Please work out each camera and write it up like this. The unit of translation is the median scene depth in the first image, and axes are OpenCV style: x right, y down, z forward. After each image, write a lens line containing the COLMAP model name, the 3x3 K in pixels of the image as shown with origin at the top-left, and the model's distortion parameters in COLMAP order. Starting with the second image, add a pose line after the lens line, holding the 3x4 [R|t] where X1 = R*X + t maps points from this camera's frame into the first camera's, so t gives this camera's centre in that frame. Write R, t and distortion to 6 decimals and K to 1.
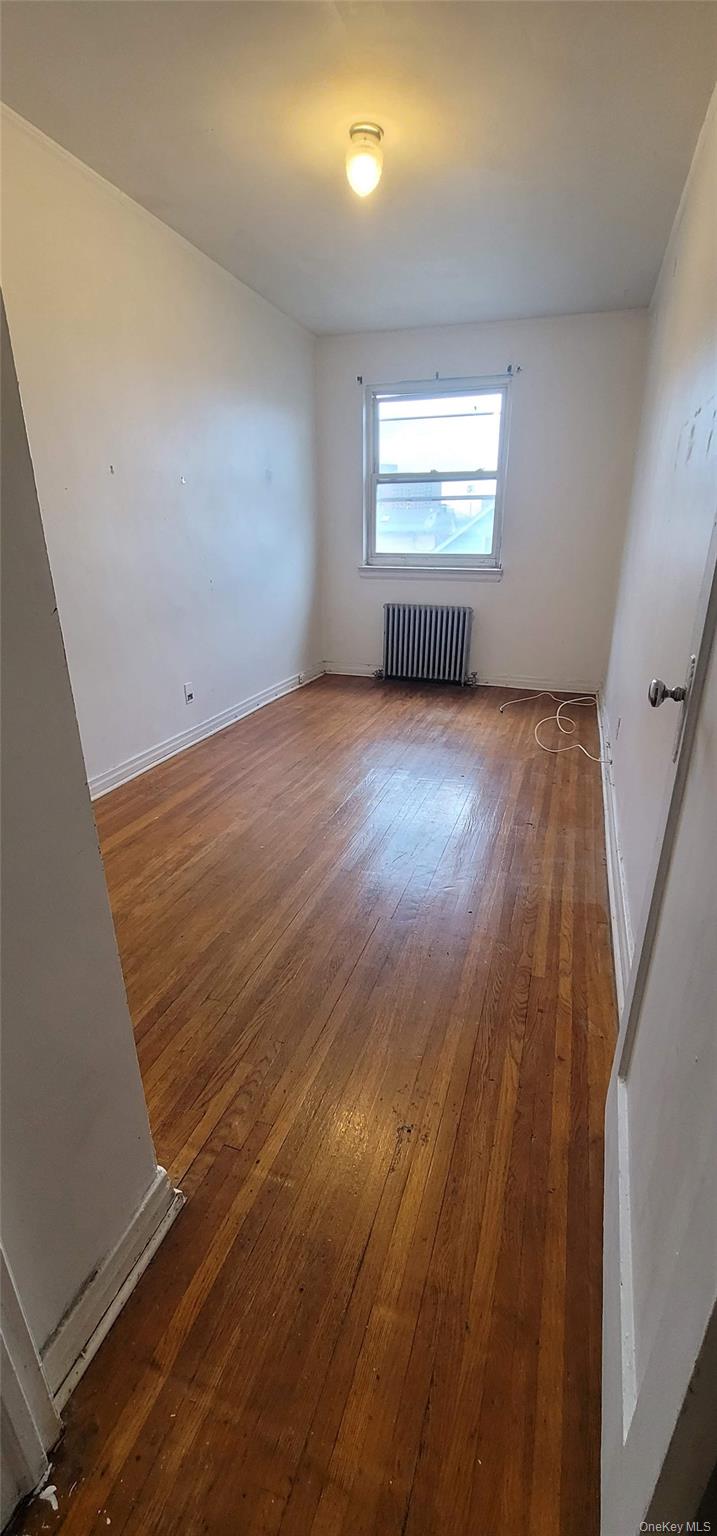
lens RADIAL K [[623.9, 0, 362.4], [0, 623.9, 772.2], [0, 0, 1]] dist [-0.007677, 0.002501]
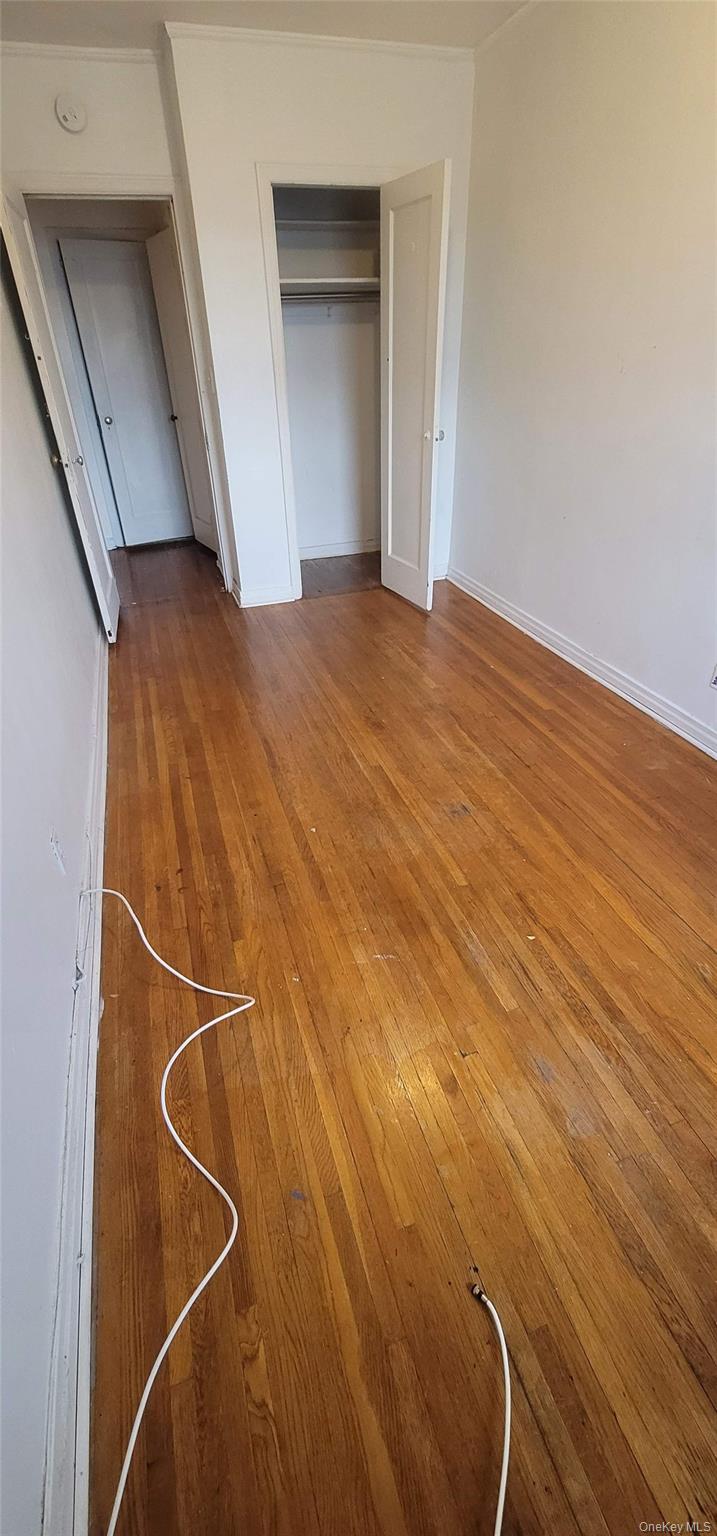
lens RADIAL K [[623.9, 0, 362.4], [0, 623.9, 772.2], [0, 0, 1]] dist [-0.007677, 0.002501]
pose [[-0.802362, 0.347396, -0.485316, 0.434426], [-0.194922, 0.616032, 0.763223, -0.566484], [0.564111, 0.706980, -0.426566, 1.316397]]
